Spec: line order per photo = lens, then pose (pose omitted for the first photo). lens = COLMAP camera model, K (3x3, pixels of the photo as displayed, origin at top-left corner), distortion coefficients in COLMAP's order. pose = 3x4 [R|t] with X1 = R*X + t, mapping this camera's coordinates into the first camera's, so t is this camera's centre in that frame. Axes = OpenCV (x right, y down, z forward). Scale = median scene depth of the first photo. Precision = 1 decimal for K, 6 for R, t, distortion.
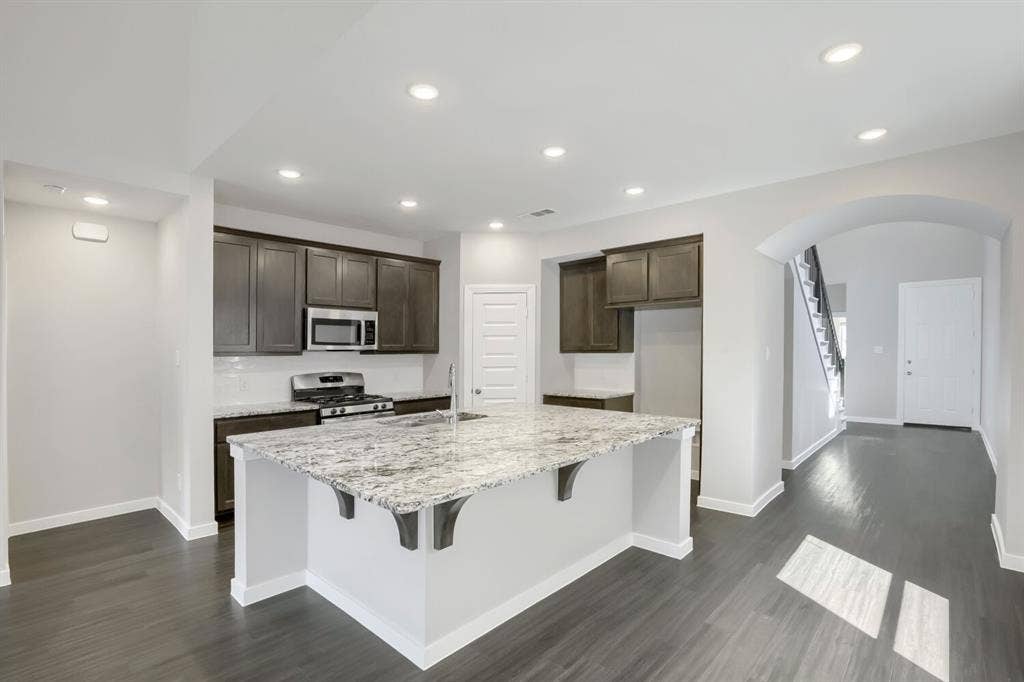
lens RADIAL K [[488.5, 0, 513.9], [0, 488.5, 345.5], [0, 0, 1]] dist [-0.002596, -0.000262]
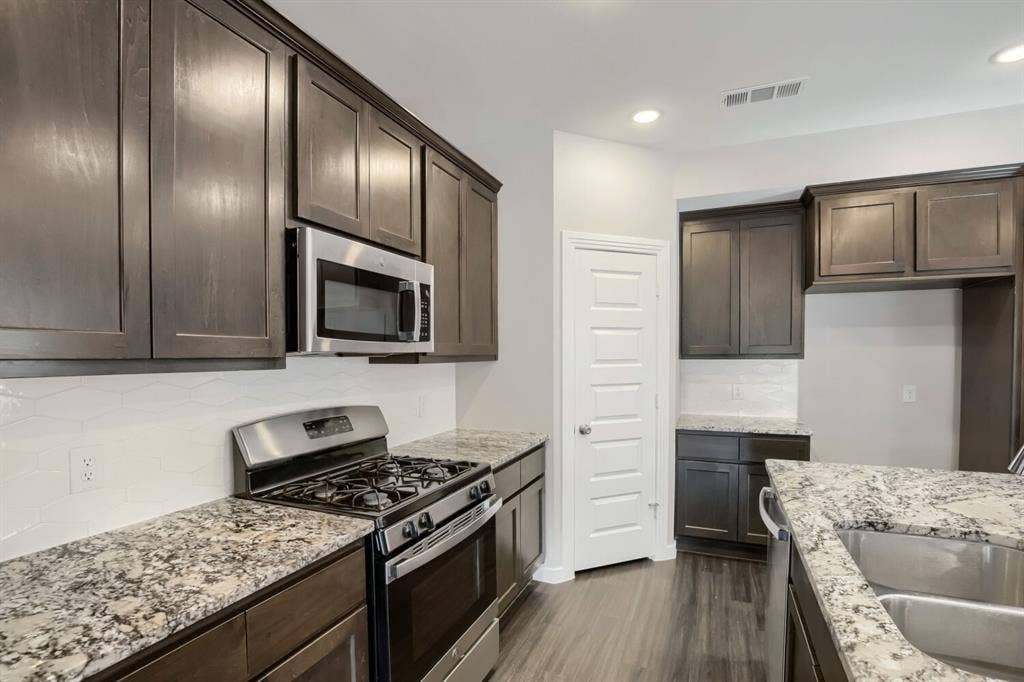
lens RADIAL K [[488.5, 0, 510.2], [0, 488.5, 358.6], [0, 0, 1]] dist [-0.002596, -0.000262]
pose [[0.944199, -0.000569, 0.329375, -0.359541], [-0.005203, 0.999848, 0.016640, 0.006193], [-0.329334, -0.017425, 0.944053, 0.567558]]
